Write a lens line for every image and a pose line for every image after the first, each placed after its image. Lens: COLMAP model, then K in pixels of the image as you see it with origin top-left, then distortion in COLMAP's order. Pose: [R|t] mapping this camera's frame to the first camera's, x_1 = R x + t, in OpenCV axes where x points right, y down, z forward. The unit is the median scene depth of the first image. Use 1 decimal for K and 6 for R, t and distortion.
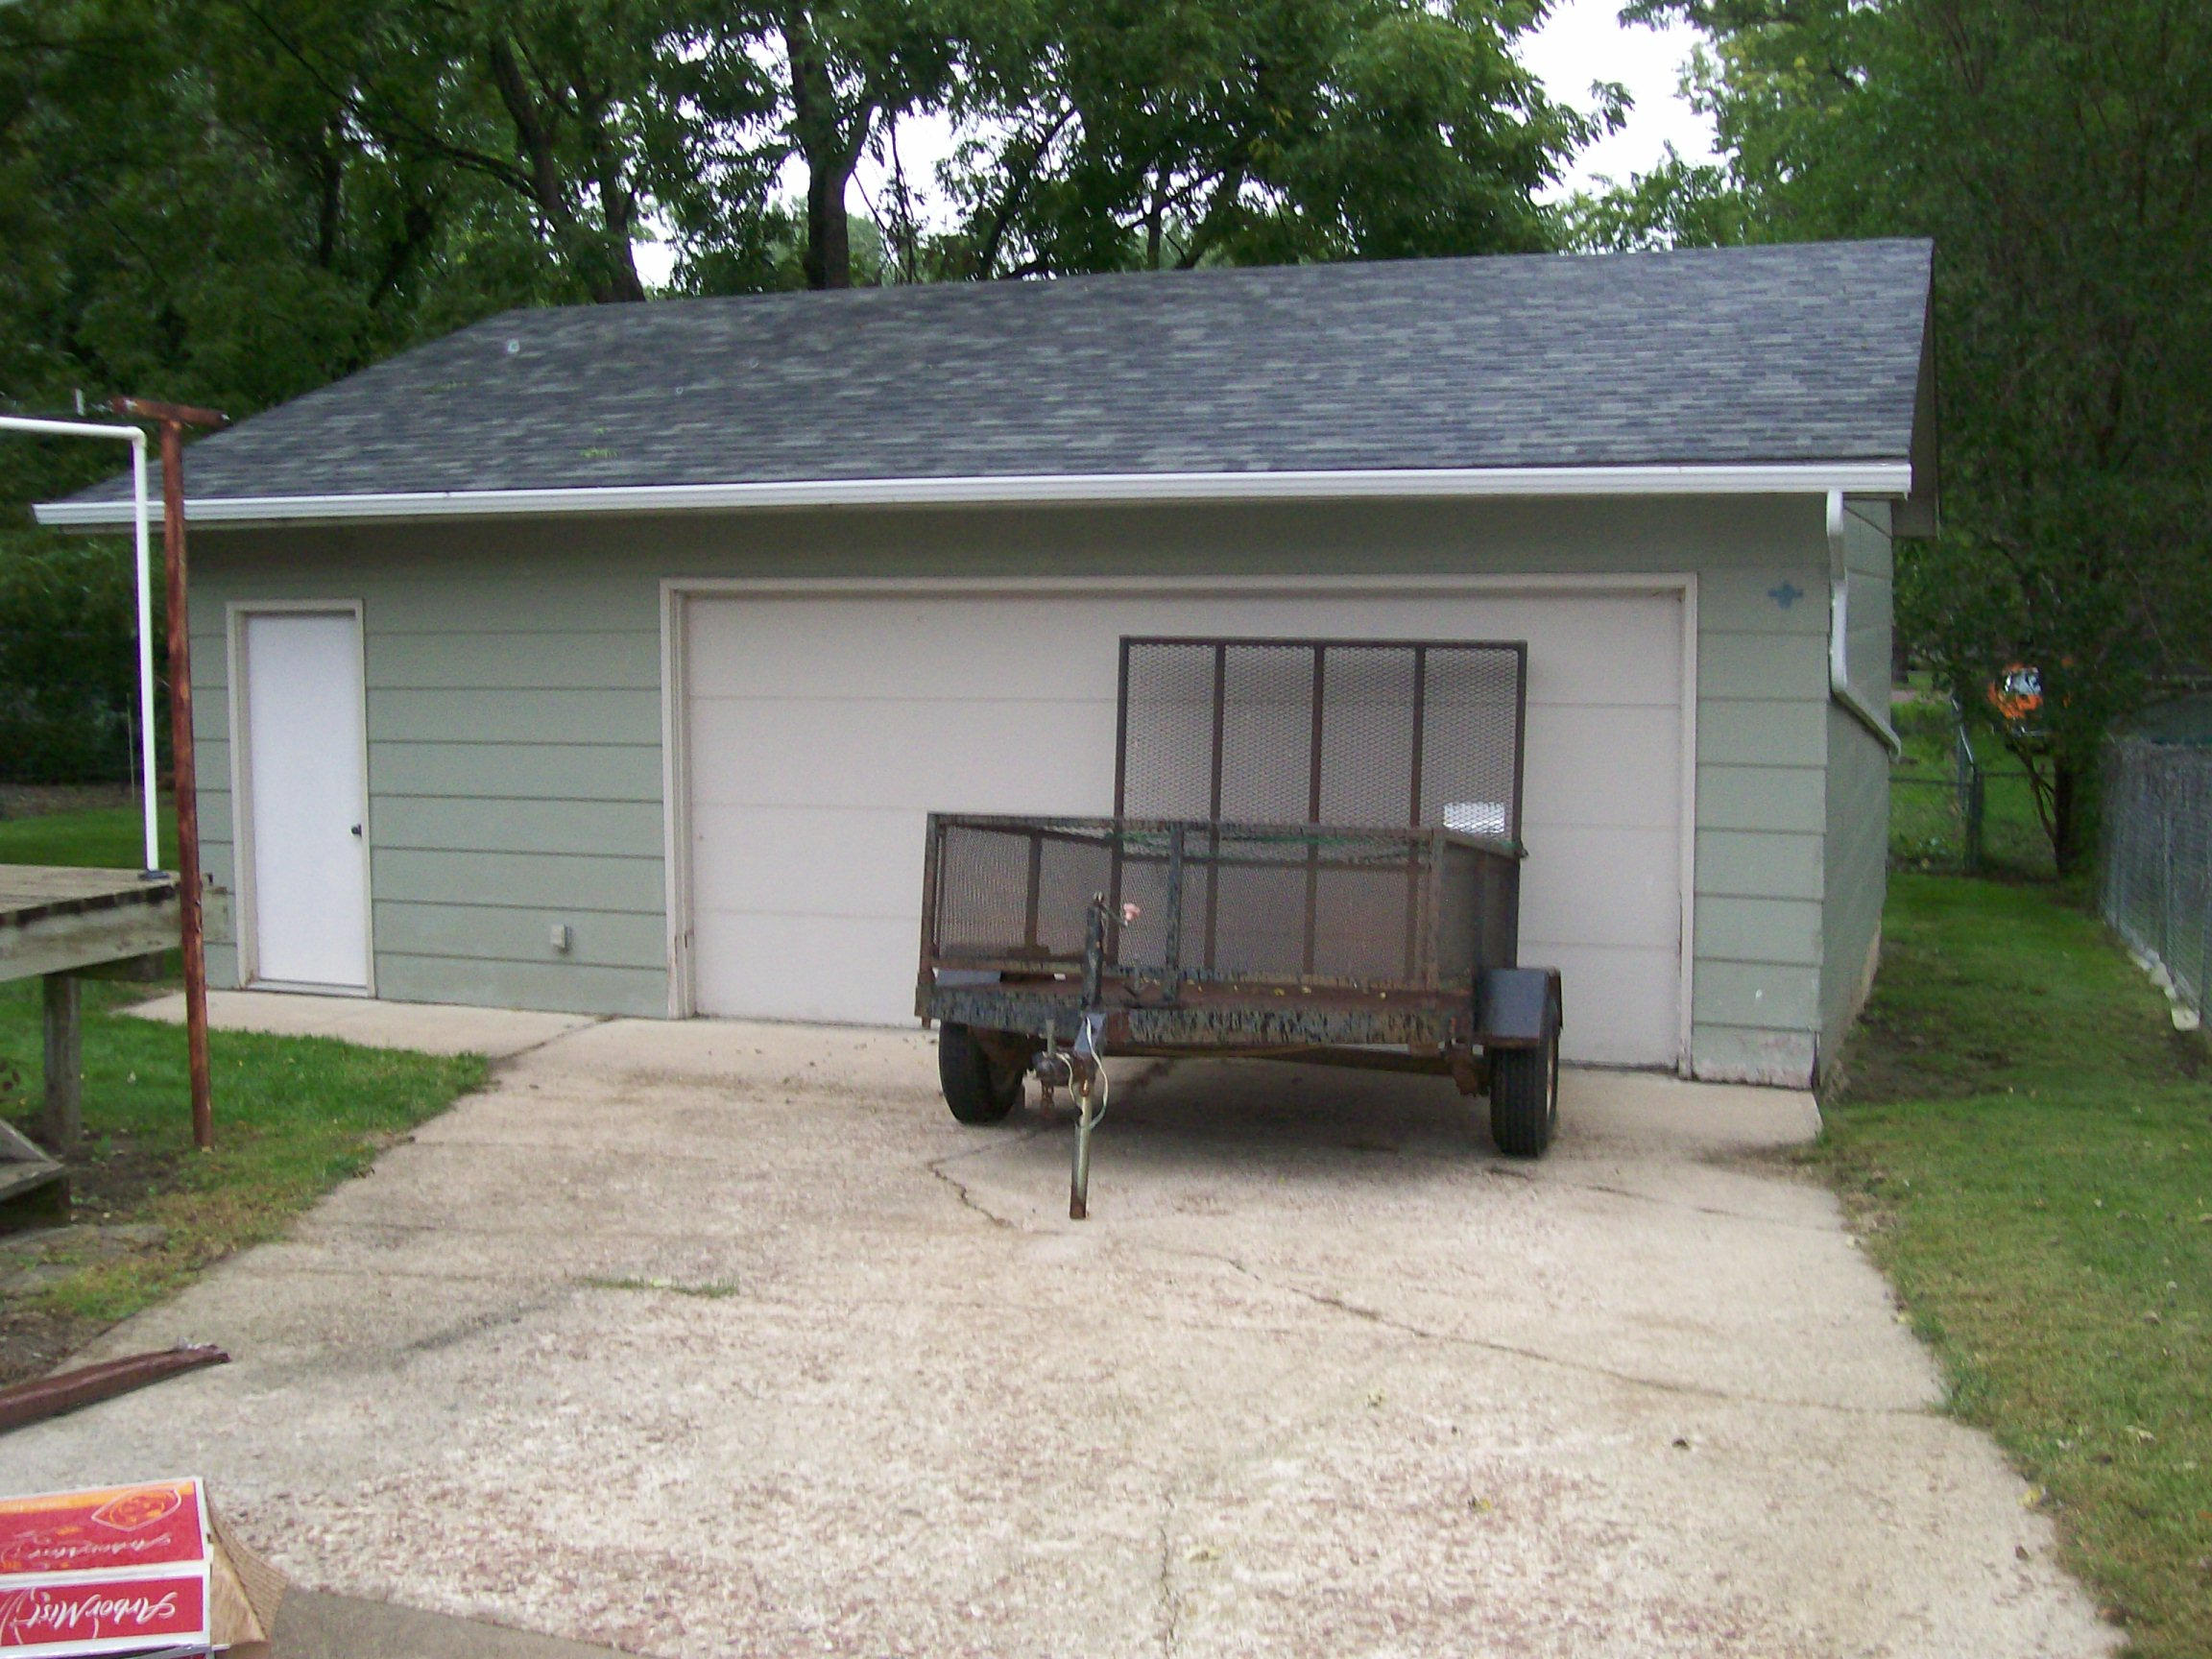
lens RADIAL K [[2603.5, 0, 1106.0], [0, 2603.5, 829.5], [0, 0, 1]] dist [-0.147851, -0.007264]
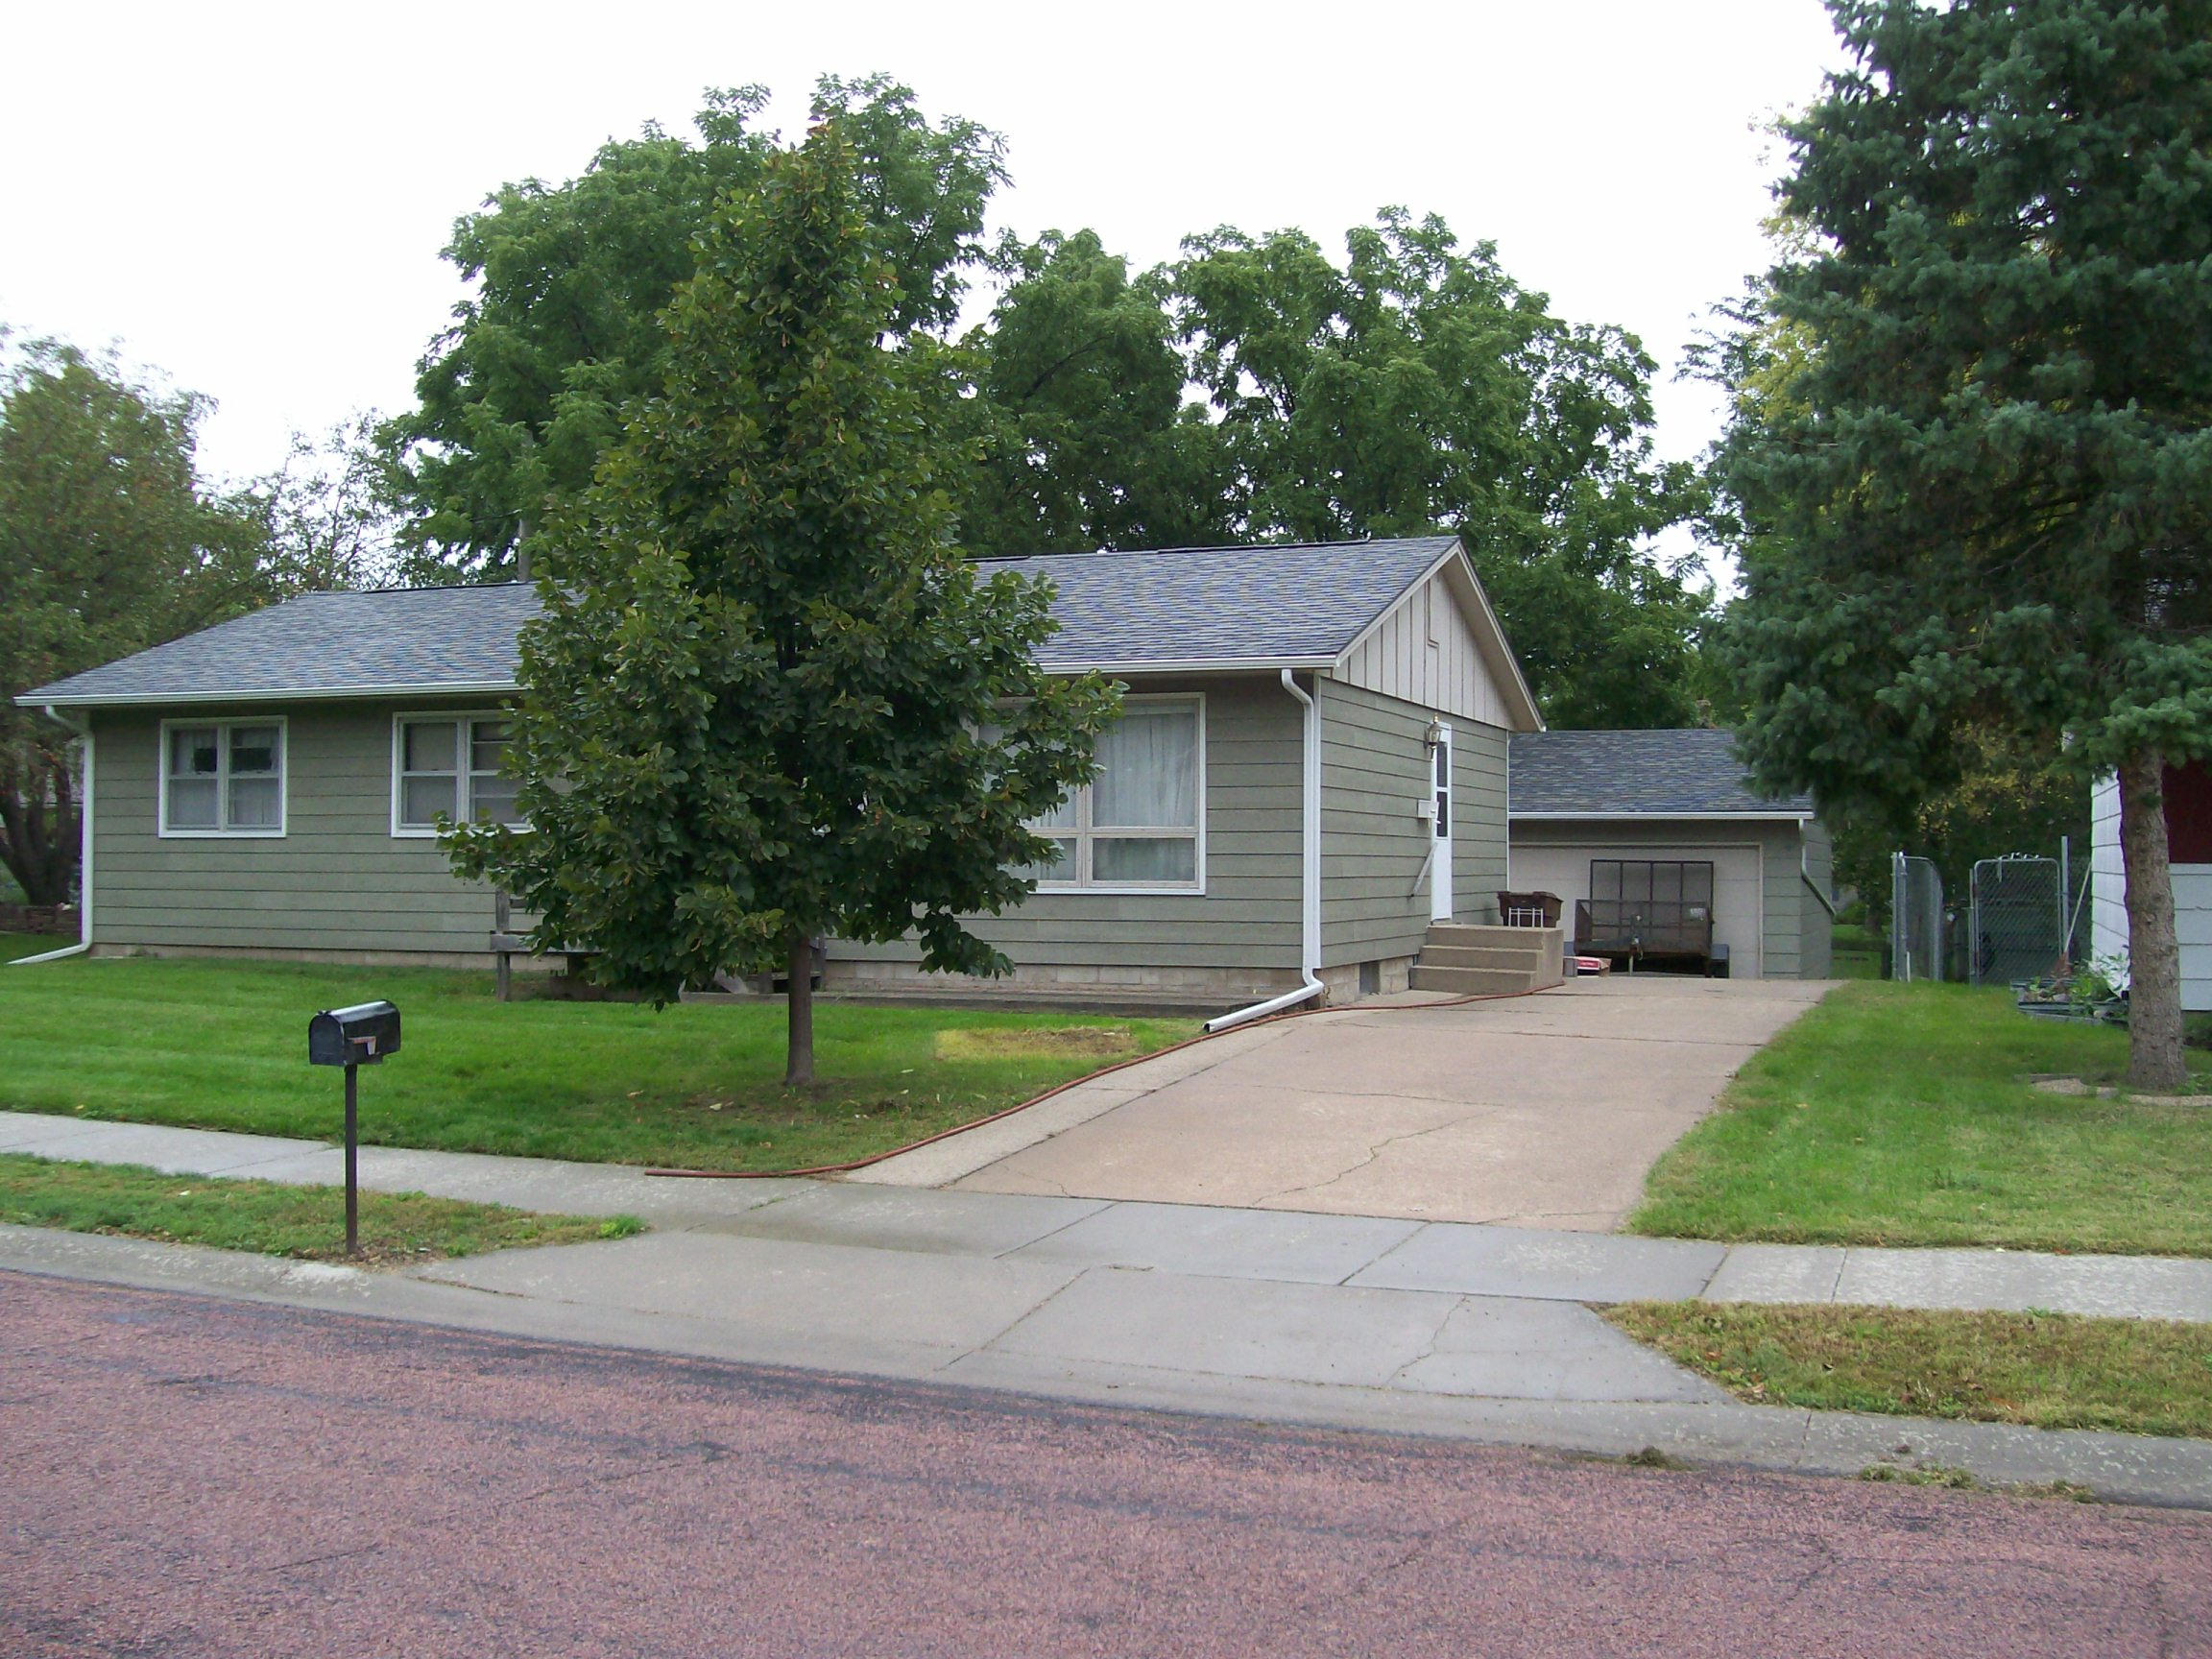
lens RADIAL K [[2603.5, 0, 1106.0], [0, 2603.5, 829.5], [0, 0, 1]] dist [-0.147851, -0.007264]
pose [[0.996573, 0.013144, -0.081662, -0.416011], [-0.022311, 0.993415, -0.112377, 0.332183], [0.079647, 0.113814, 0.990304, -2.834767]]
